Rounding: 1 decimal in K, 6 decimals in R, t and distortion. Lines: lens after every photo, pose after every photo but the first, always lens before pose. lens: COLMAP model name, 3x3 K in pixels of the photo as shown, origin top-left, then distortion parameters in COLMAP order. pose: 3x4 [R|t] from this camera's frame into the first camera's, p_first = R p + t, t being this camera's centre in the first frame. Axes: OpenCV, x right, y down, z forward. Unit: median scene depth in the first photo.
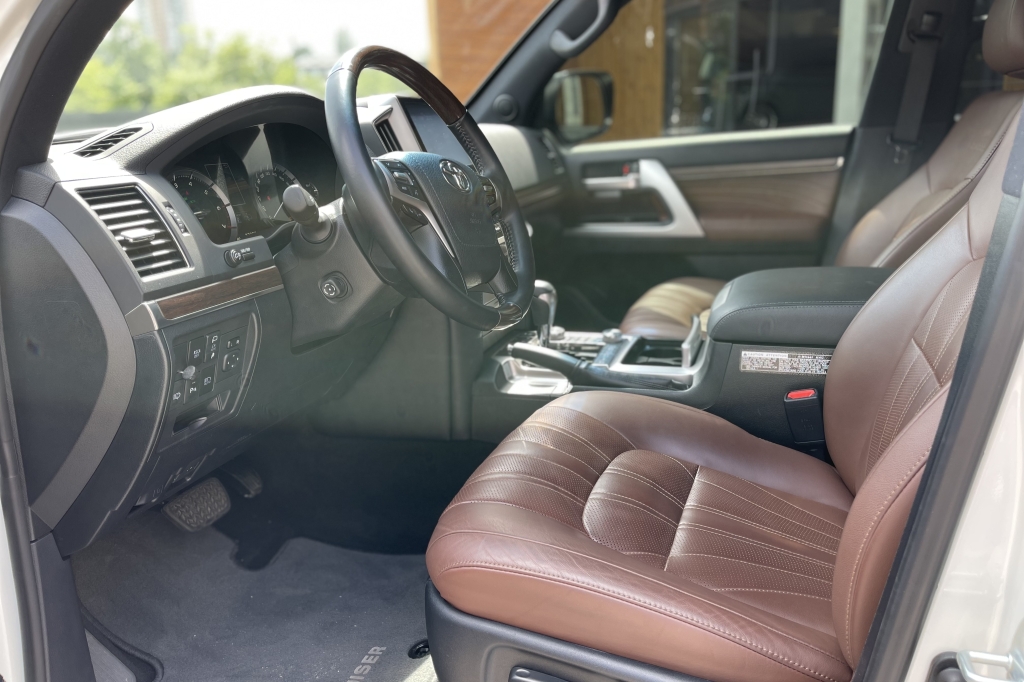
lens RADIAL K [[784.2, 0, 509.7], [0, 784.2, 341.2], [0, 0, 1]] dist [0.020648, -0.038981]
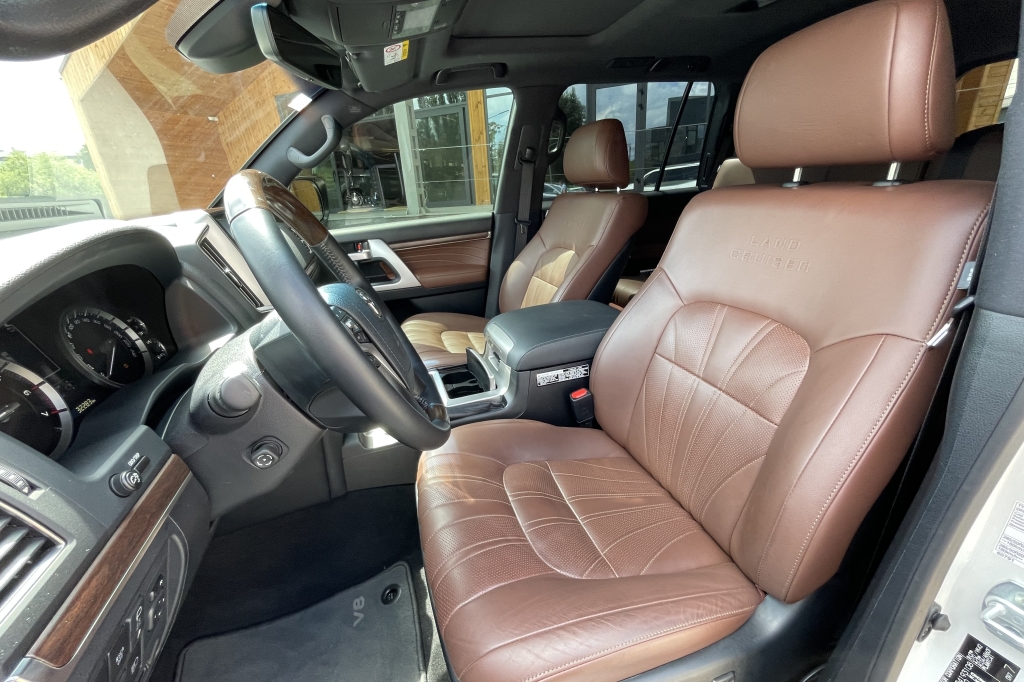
lens RADIAL K [[417.2, 0, 510.6], [0, 417.2, 344.4], [0, 0, 1]] dist [-0.004517, -0.000159]
pose [[0.790723, -0.221885, 0.570546, -0.198833], [0.182329, 0.975065, 0.126511, -0.159229], [-0.584391, 0.003992, 0.811463, 0.374073]]
